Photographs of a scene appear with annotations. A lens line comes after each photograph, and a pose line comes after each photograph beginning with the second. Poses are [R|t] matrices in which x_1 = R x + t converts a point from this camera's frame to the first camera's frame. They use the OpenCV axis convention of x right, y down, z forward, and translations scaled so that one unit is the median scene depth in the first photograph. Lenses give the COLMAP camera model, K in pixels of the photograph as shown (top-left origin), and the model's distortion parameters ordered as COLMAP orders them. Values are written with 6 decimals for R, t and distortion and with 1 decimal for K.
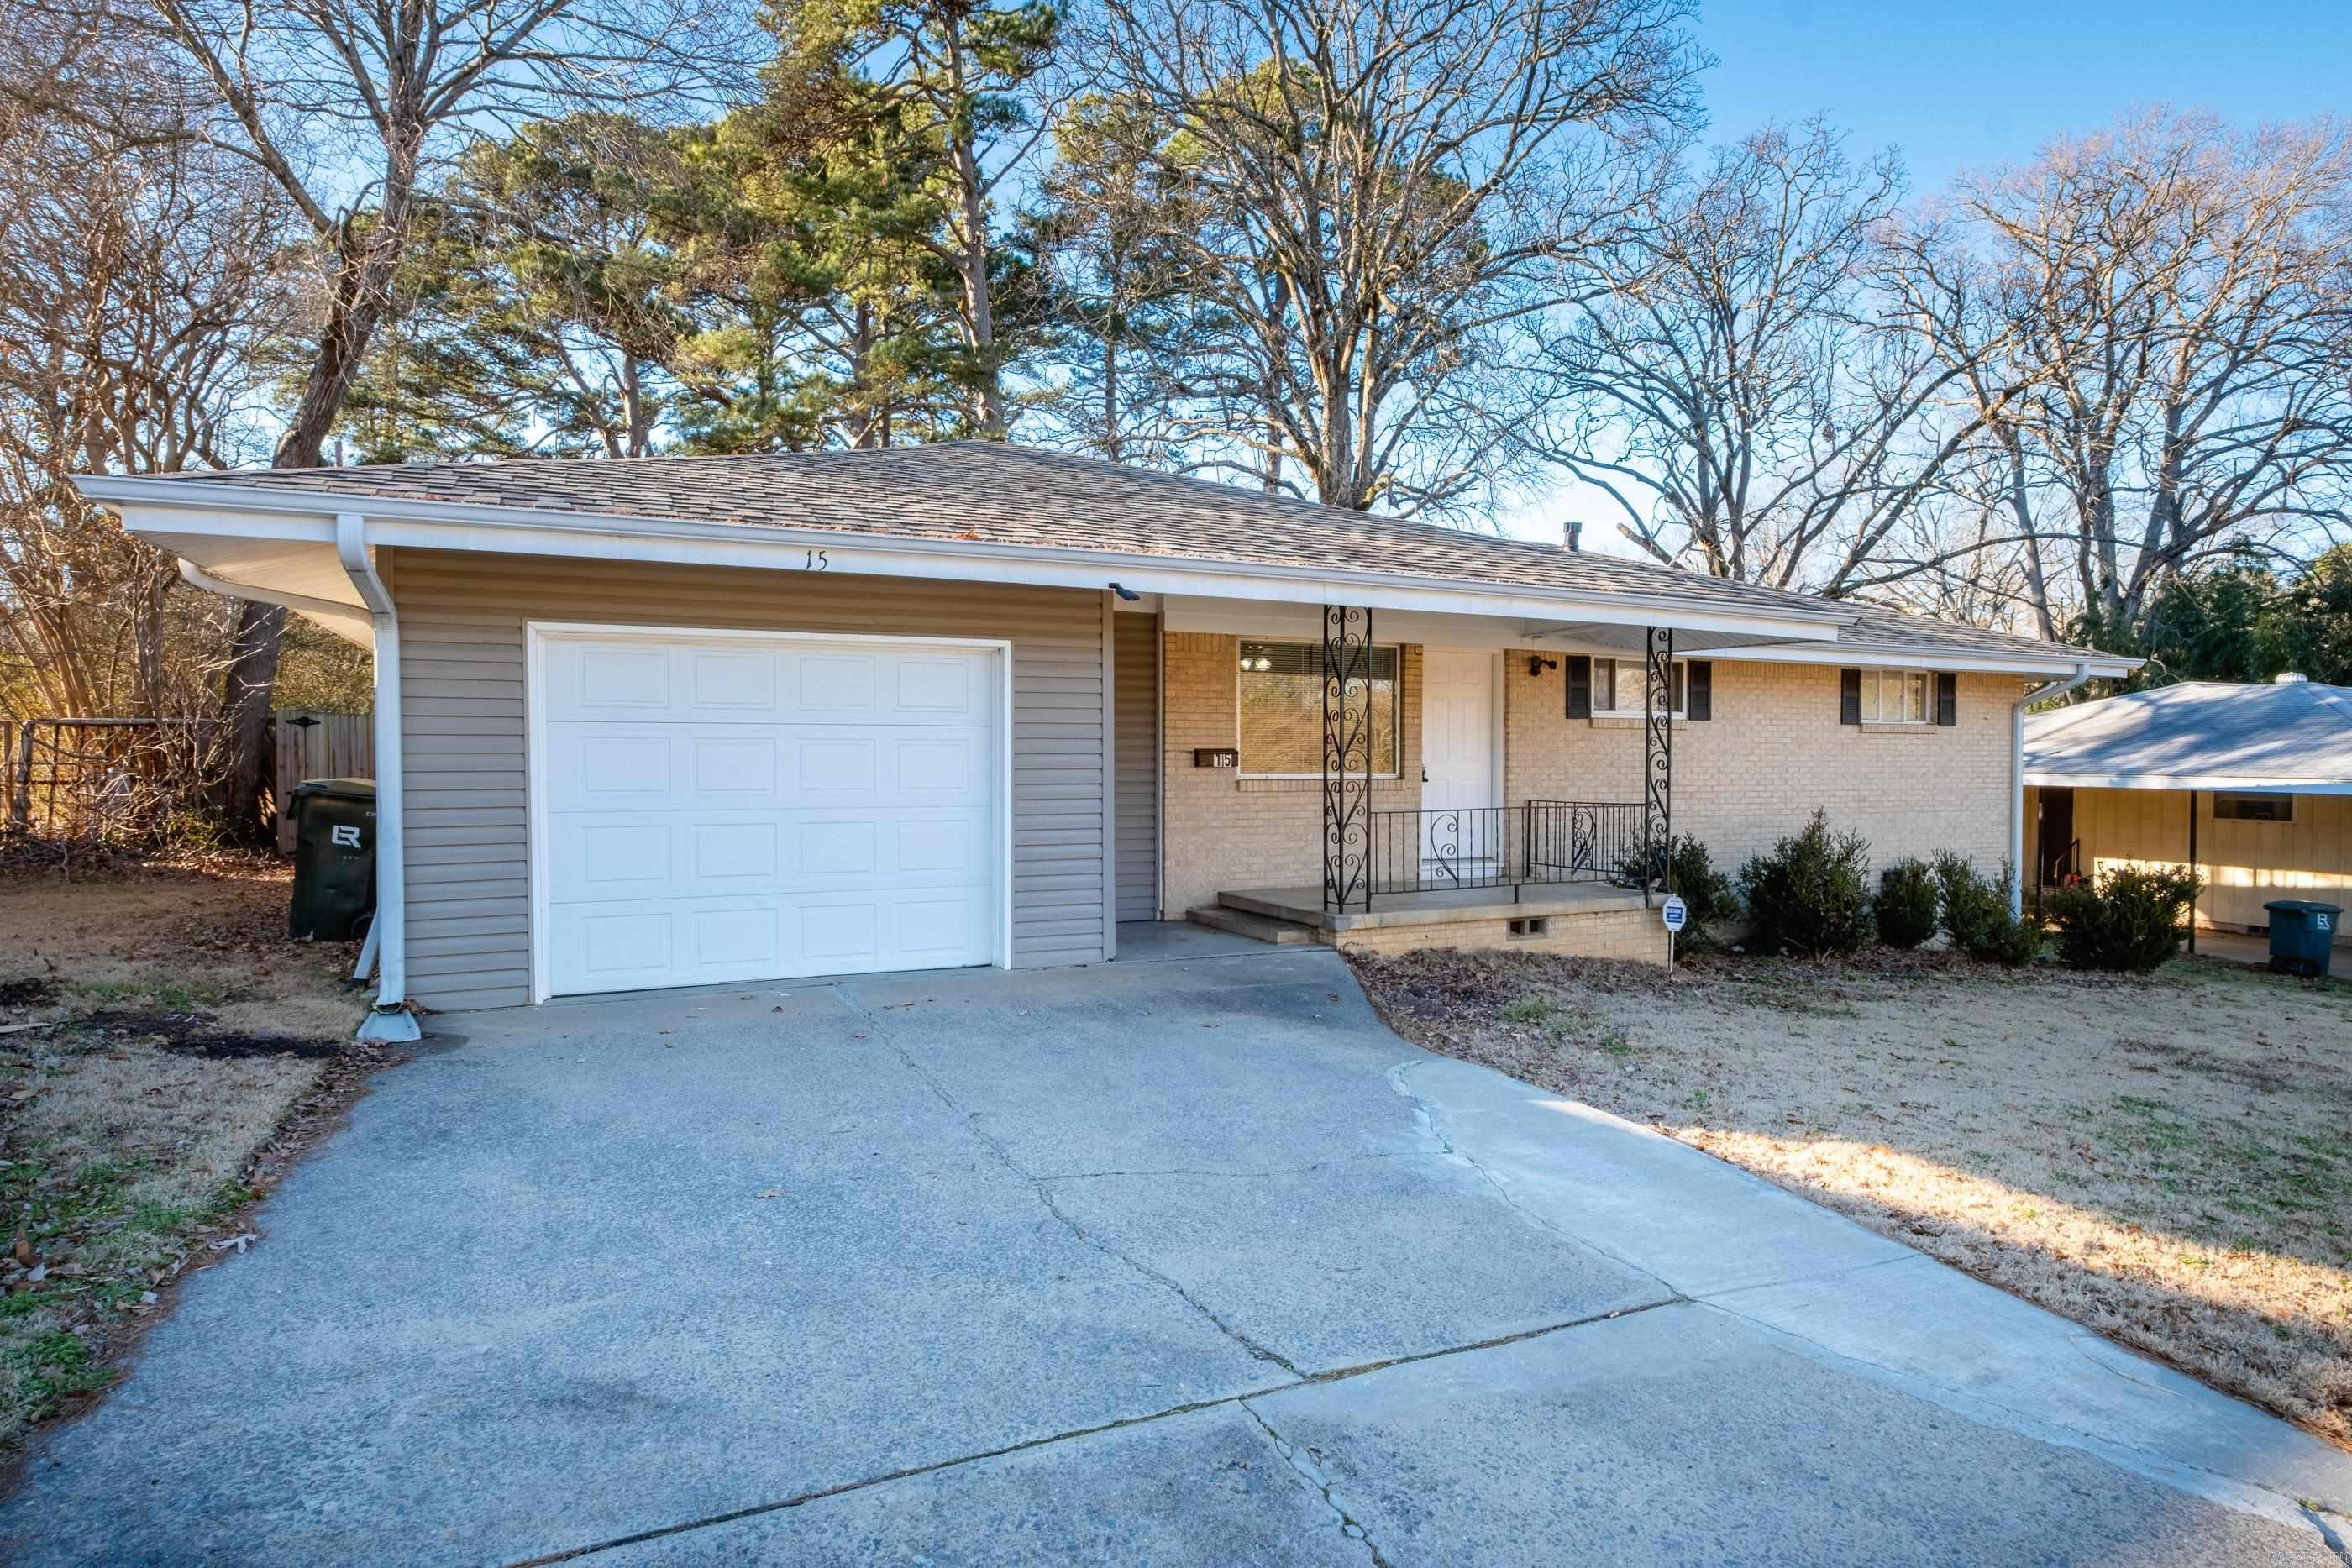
lens RADIAL K [[1193.2, 0, 1176.0], [0, 1193.2, 784.0], [0, 0, 1]] dist [0.001413, 0.000087]
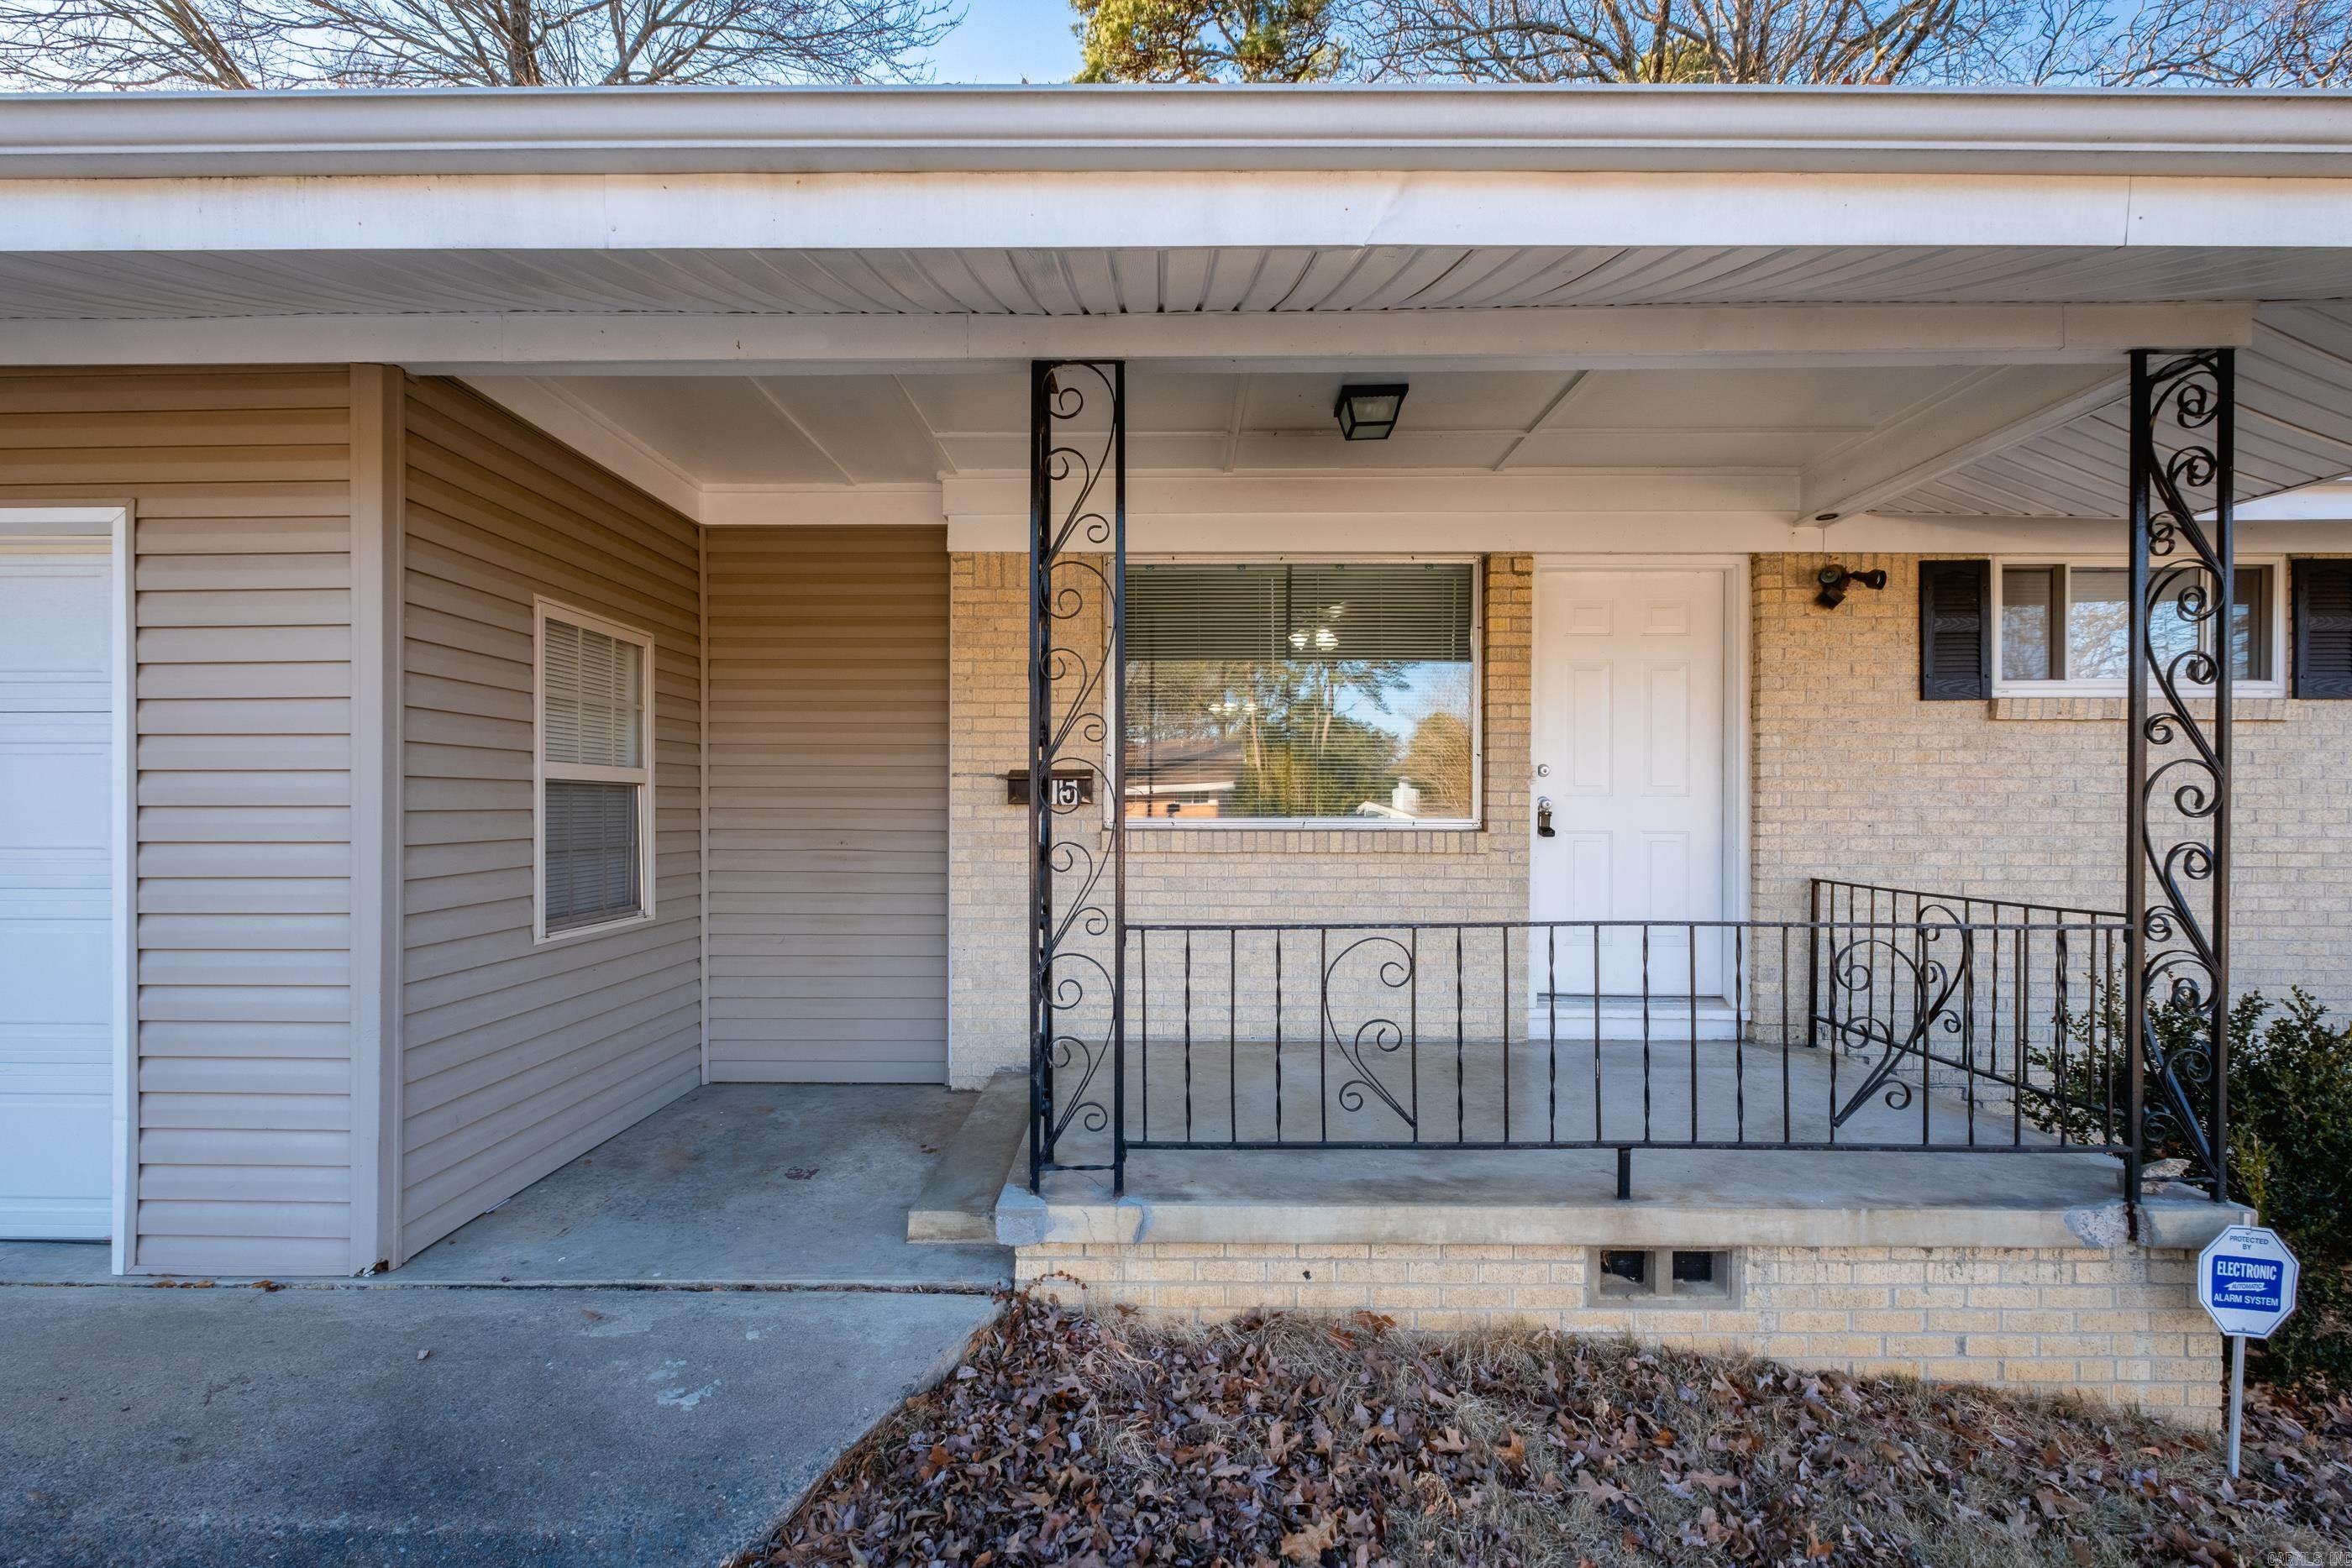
lens RADIAL K [[973.9, 0, 1170.7], [0, 973.9, 804.0], [0, 0, 1]] dist [0.000918, -0.004161]
pose [[0.904204, 0.002398, -0.427094, 0.244214], [-0.009315, 0.999857, -0.014108, -0.008201], [0.427000, 0.016734, 0.904097, 0.585159]]
